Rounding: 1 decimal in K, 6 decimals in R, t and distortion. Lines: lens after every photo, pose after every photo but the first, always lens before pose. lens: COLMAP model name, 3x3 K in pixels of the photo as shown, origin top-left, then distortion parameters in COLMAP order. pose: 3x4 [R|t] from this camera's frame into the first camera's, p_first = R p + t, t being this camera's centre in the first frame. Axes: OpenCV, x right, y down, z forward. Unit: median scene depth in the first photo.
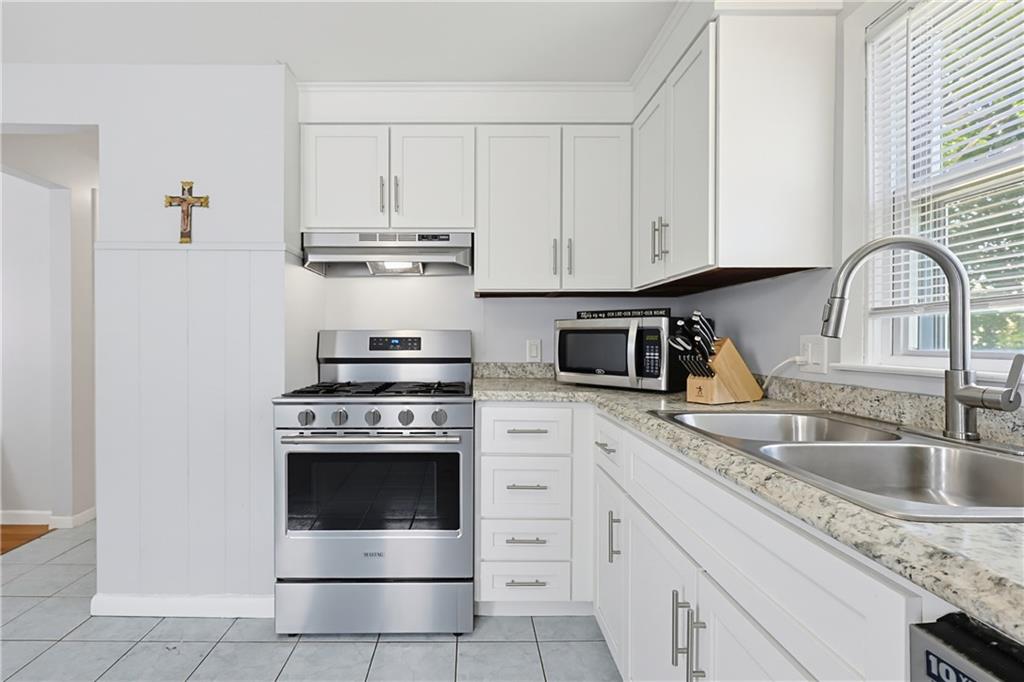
lens RADIAL K [[475.2, 0, 483.1], [0, 475.2, 341.4], [0, 0, 1]] dist [0.004256, -0.002472]
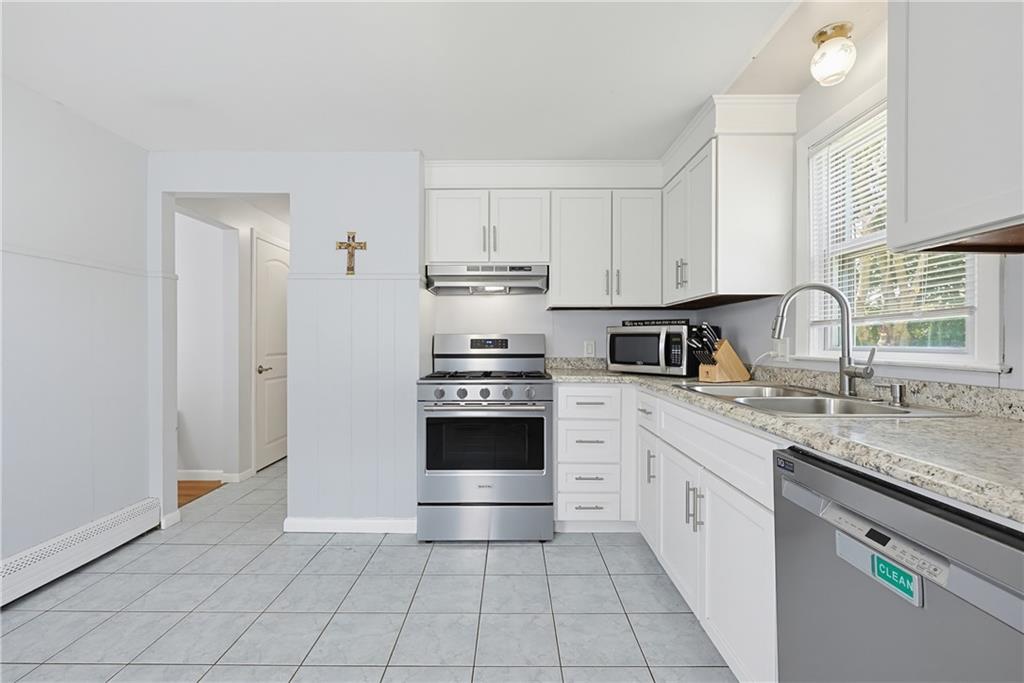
lens RADIAL K [[441.6, 0, 508.0], [0, 441.6, 343.1], [0, 0, 1]] dist [-0.000547, -0.000393]
pose [[0.999571, -0.000598, -0.029297, -0.117810], [0.000580, 1.000000, -0.000619, 0.004003], [0.029298, 0.000602, 0.999571, -0.360966]]
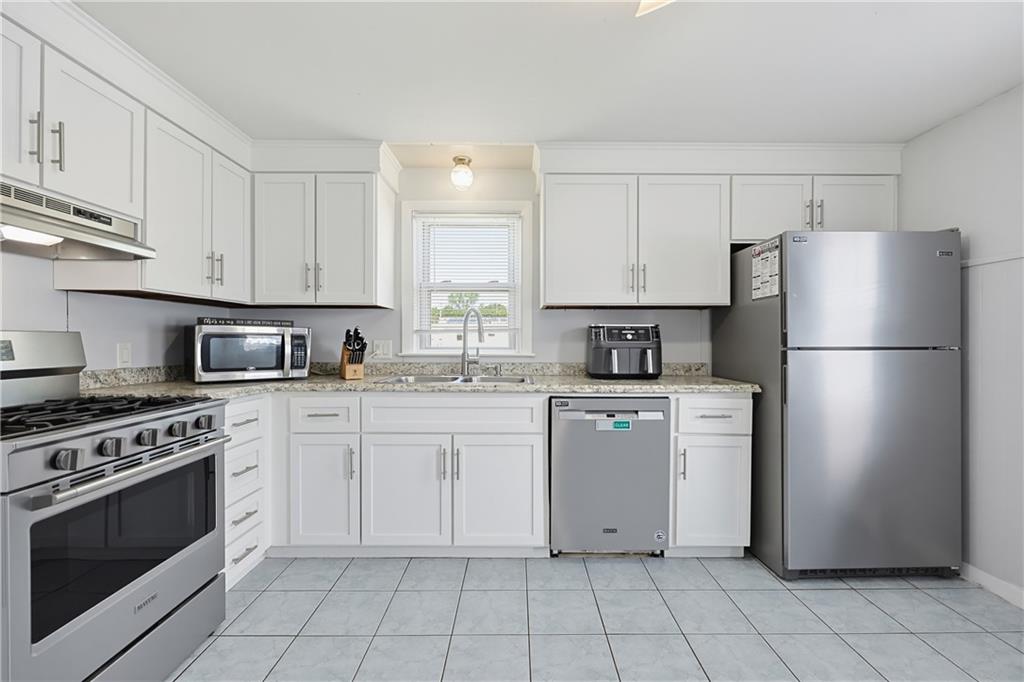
lens RADIAL K [[441.6, 0, 514.8], [0, 441.6, 344.5], [0, 0, 1]] dist [-0.000547, -0.000393]
pose [[0.014411, -0.010875, 0.999837, -0.963382], [0.000265, 0.999941, 0.010872, -0.012815], [-0.999896, 0.000108, 0.014413, 0.321824]]
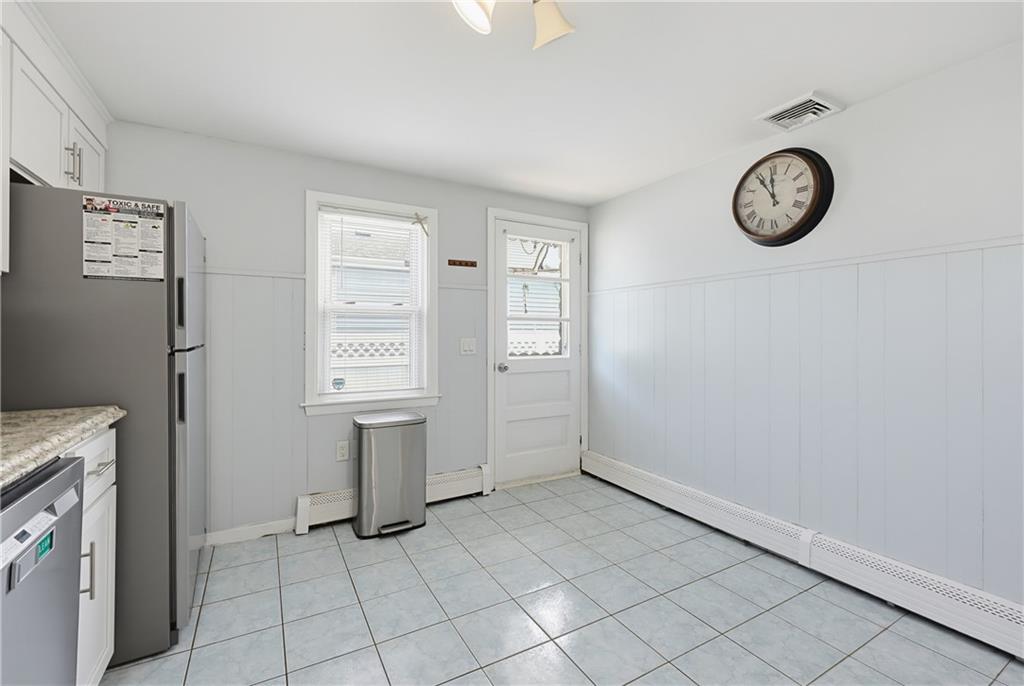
lens RADIAL K [[441.6, 0, 507.6], [0, 441.6, 338.5], [0, 0, 1]] dist [-0.000547, -0.000393]
pose [[-0.878970, -0.002207, -0.476872, 0.005528], [-0.005587, 0.999968, 0.005671, -0.022313], [0.476844, 0.007649, -0.878955, 0.732945]]
